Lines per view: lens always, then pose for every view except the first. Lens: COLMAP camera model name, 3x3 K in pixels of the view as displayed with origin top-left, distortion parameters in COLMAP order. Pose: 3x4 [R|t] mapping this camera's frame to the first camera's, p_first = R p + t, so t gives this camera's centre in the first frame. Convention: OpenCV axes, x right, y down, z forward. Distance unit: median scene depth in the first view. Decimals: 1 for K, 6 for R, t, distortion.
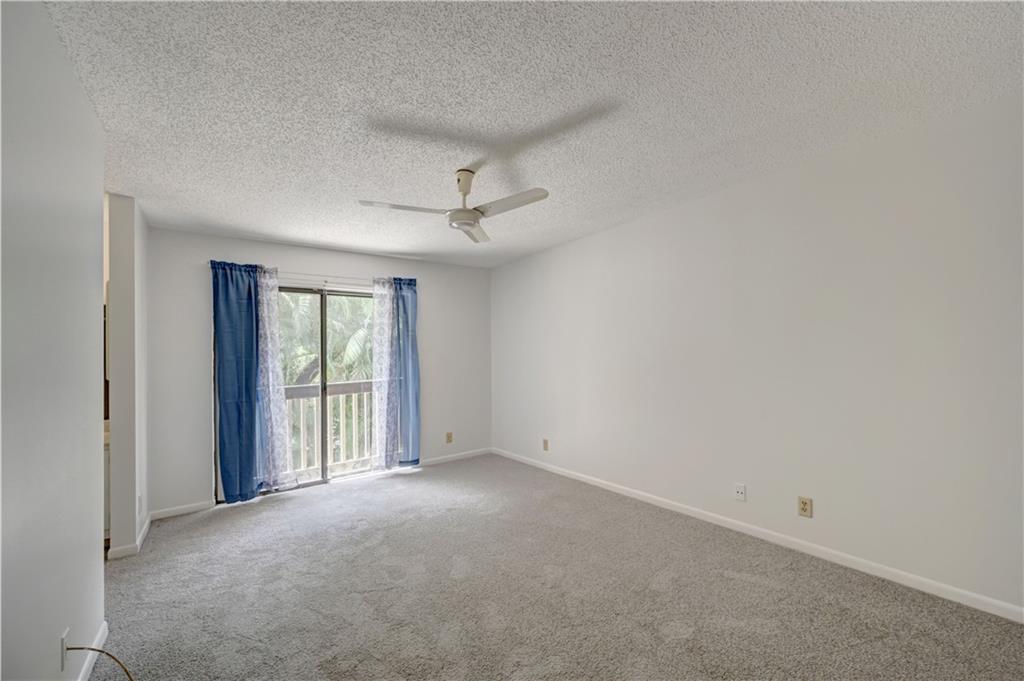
lens RADIAL K [[419.7, 0, 522.2], [0, 419.7, 348.2], [0, 0, 1]] dist [0.002880, -0.000254]
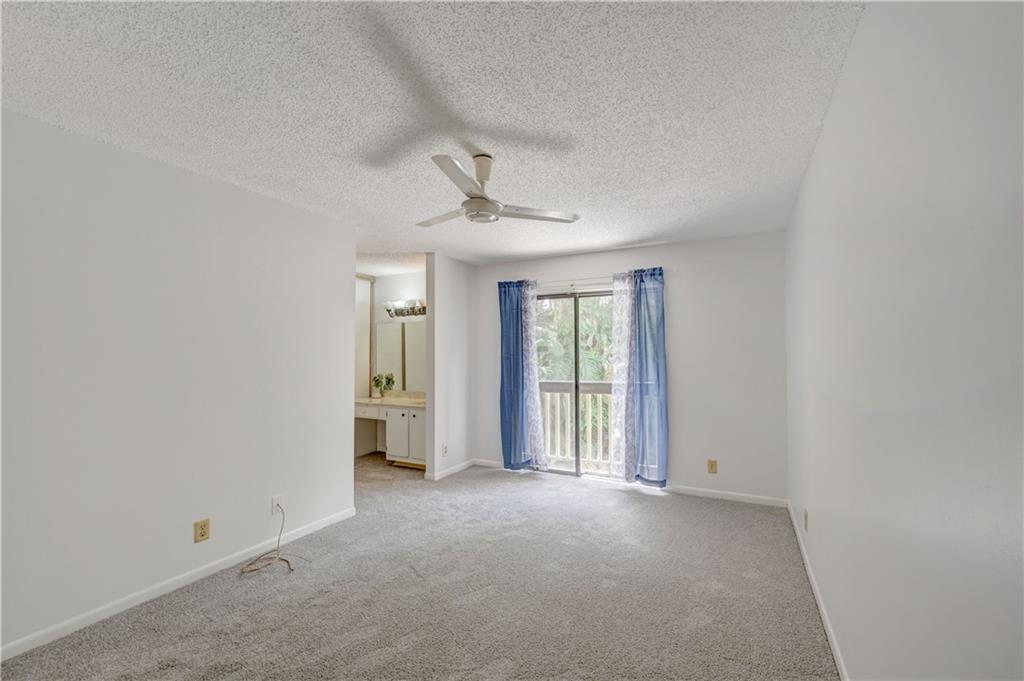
lens RADIAL K [[419.7, 0, 519.2], [0, 419.7, 334.1], [0, 0, 1]] dist [0.002880, -0.000254]
pose [[0.432574, -0.018368, -0.901411, 0.419293], [0.002978, 0.999816, -0.018944, -0.015088], [0.901593, 0.005510, 0.432550, 0.408599]]
